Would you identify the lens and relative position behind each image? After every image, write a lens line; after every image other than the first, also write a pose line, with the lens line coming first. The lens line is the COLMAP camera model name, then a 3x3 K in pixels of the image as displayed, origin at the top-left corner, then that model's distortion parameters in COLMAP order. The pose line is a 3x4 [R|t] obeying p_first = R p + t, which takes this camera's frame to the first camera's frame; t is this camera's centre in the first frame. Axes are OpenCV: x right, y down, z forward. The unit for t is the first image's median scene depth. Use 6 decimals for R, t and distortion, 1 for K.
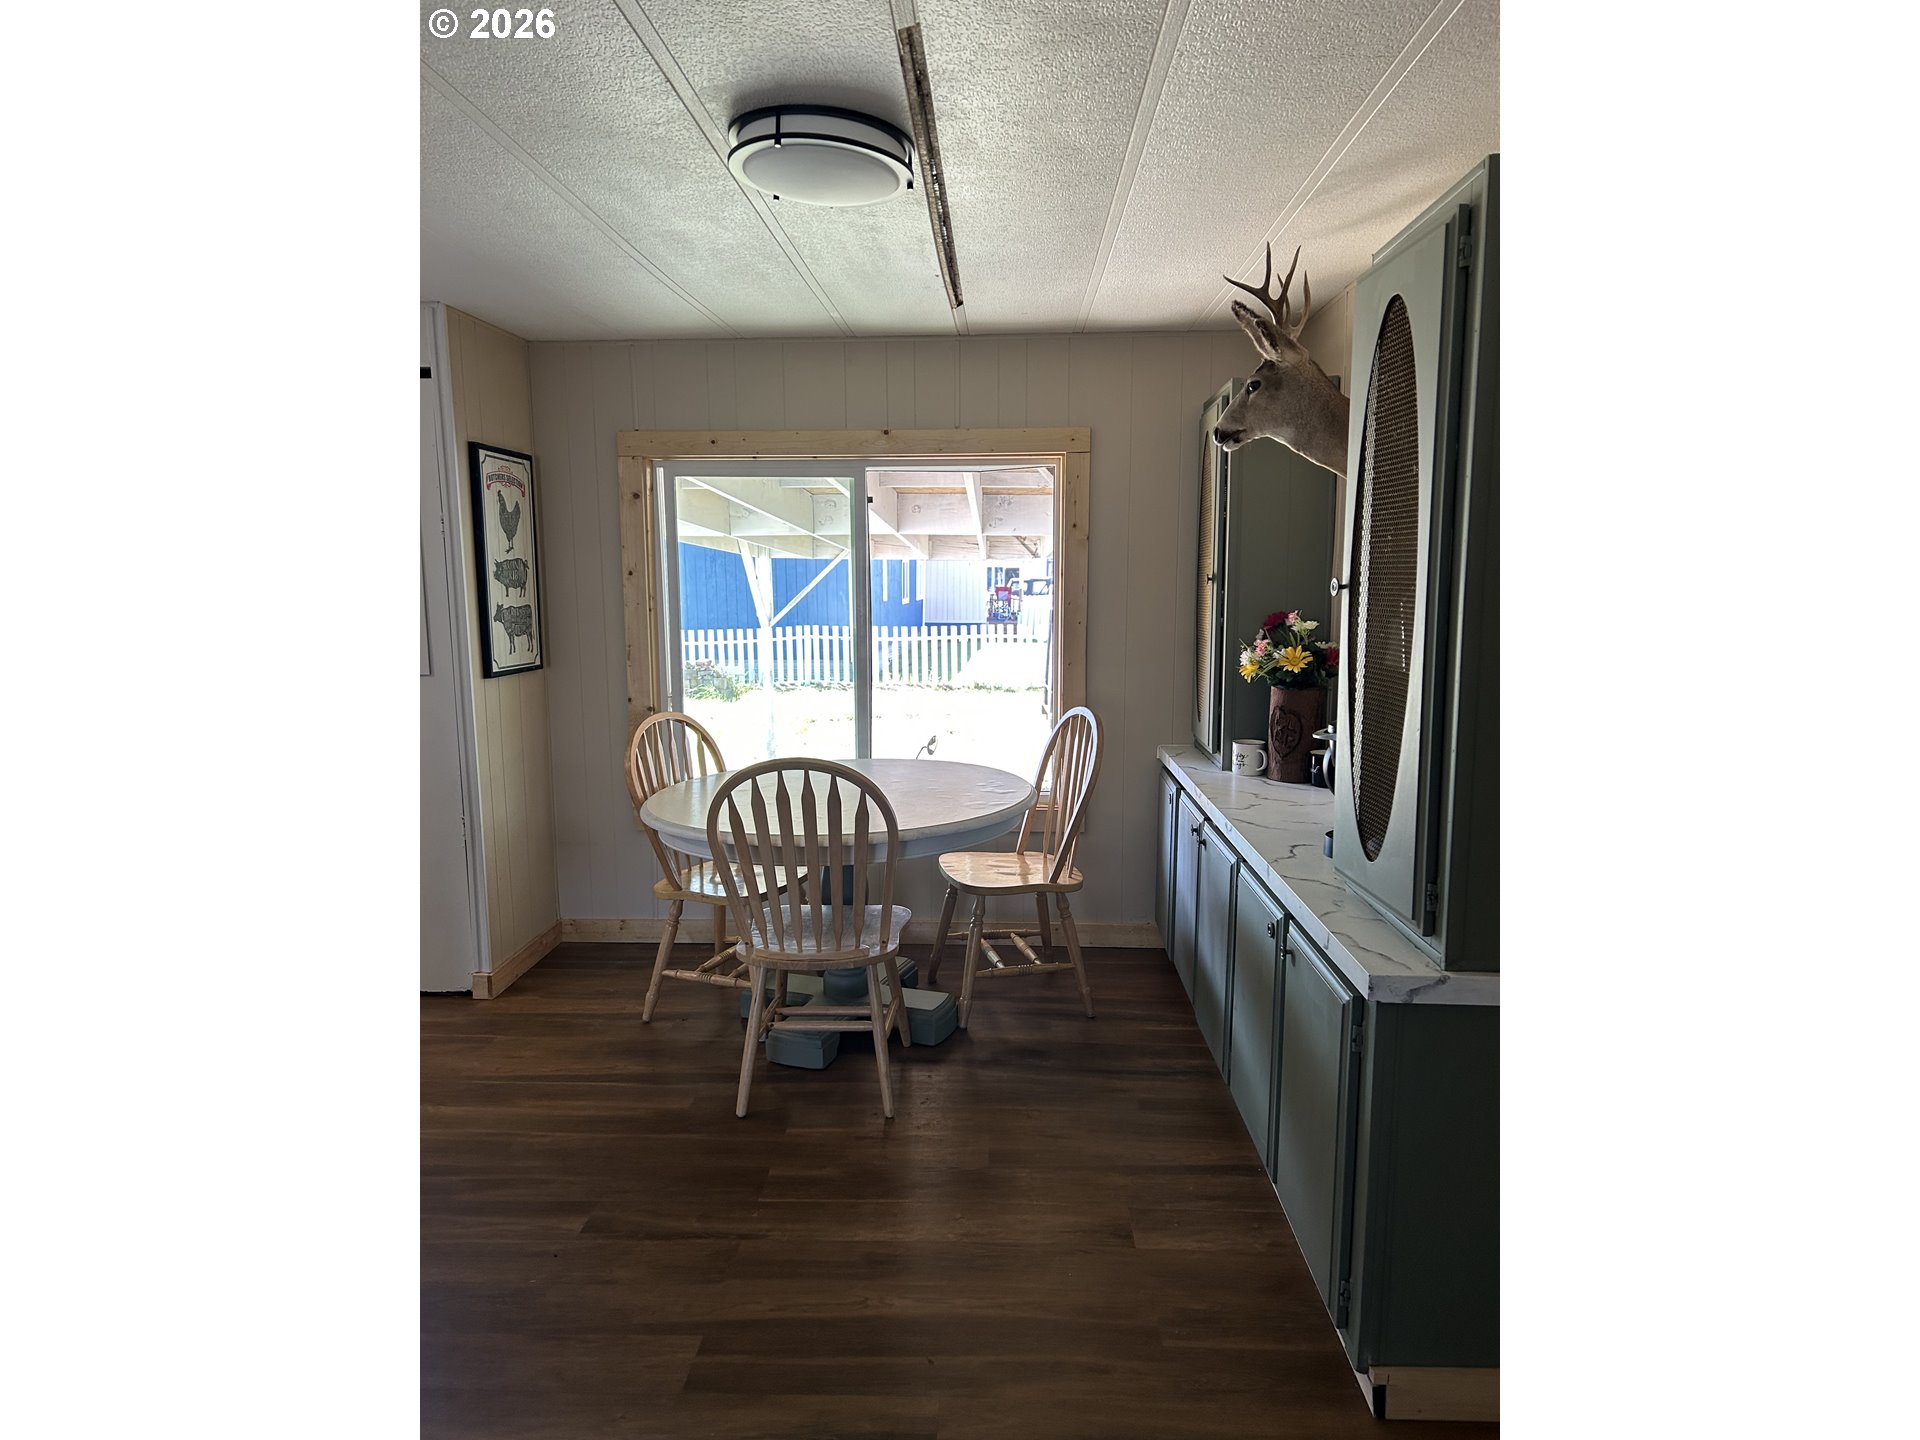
lens RADIAL K [[1033.4, 0, 960.0], [0, 1033.4, 720.0], [0, 0, 1]] dist [0.001110, 0.000097]
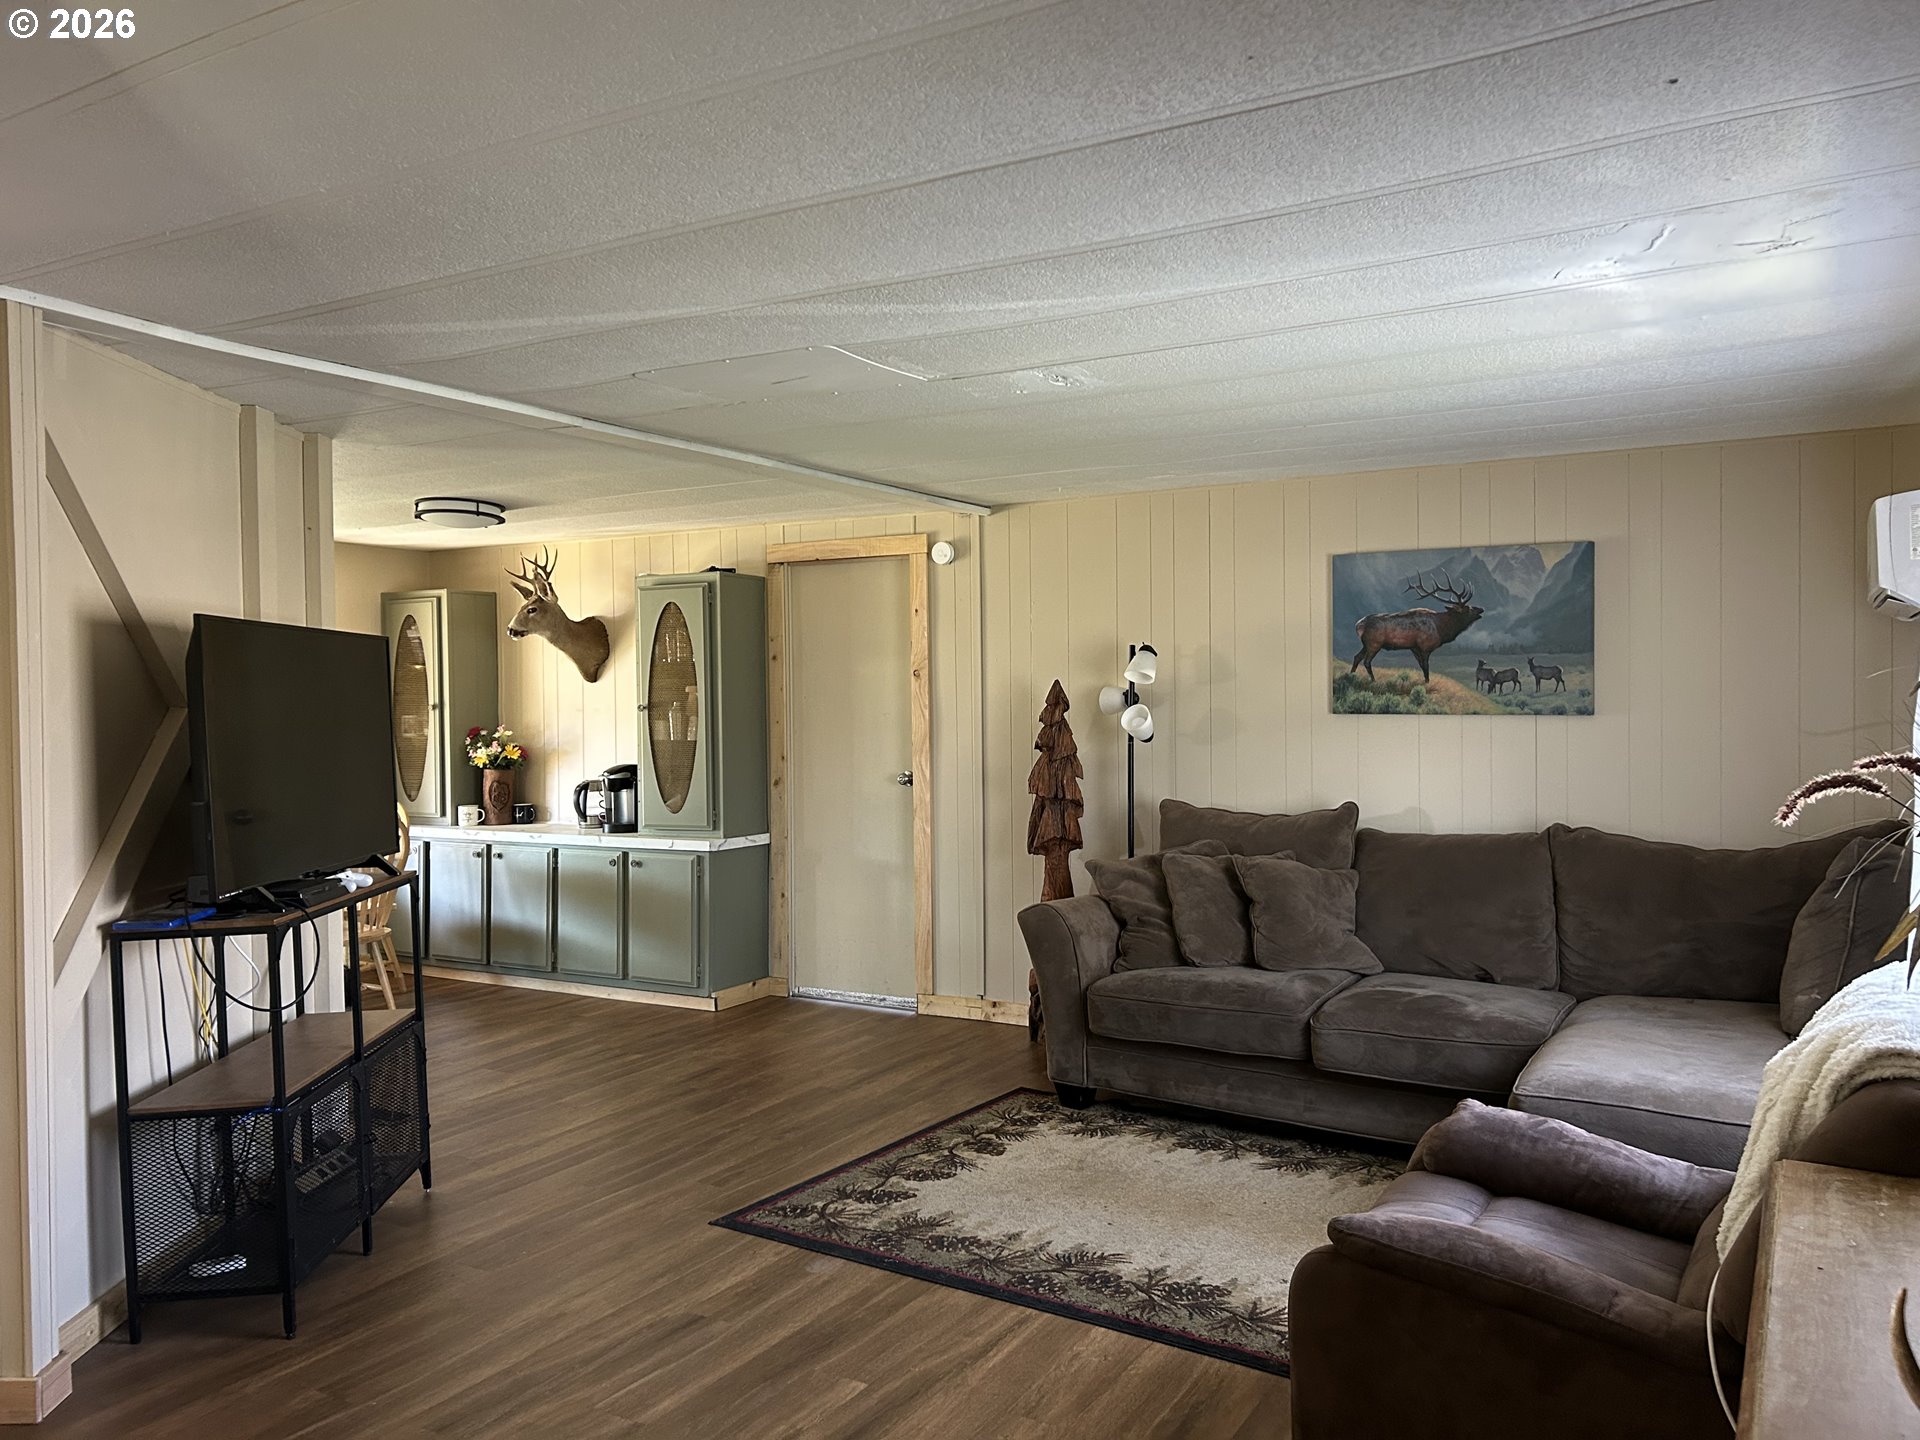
lens RADIAL K [[1389.3, 0, 960.0], [0, 1389.3, 720.0], [0, 0, 1]] dist [0.000088, -0.000012]
pose [[0.492953, -0.021026, 0.869802, -1.279344], [0.113687, 0.992693, -0.040435, 0.067132], [-0.862597, 0.118818, 0.491741, -0.773162]]
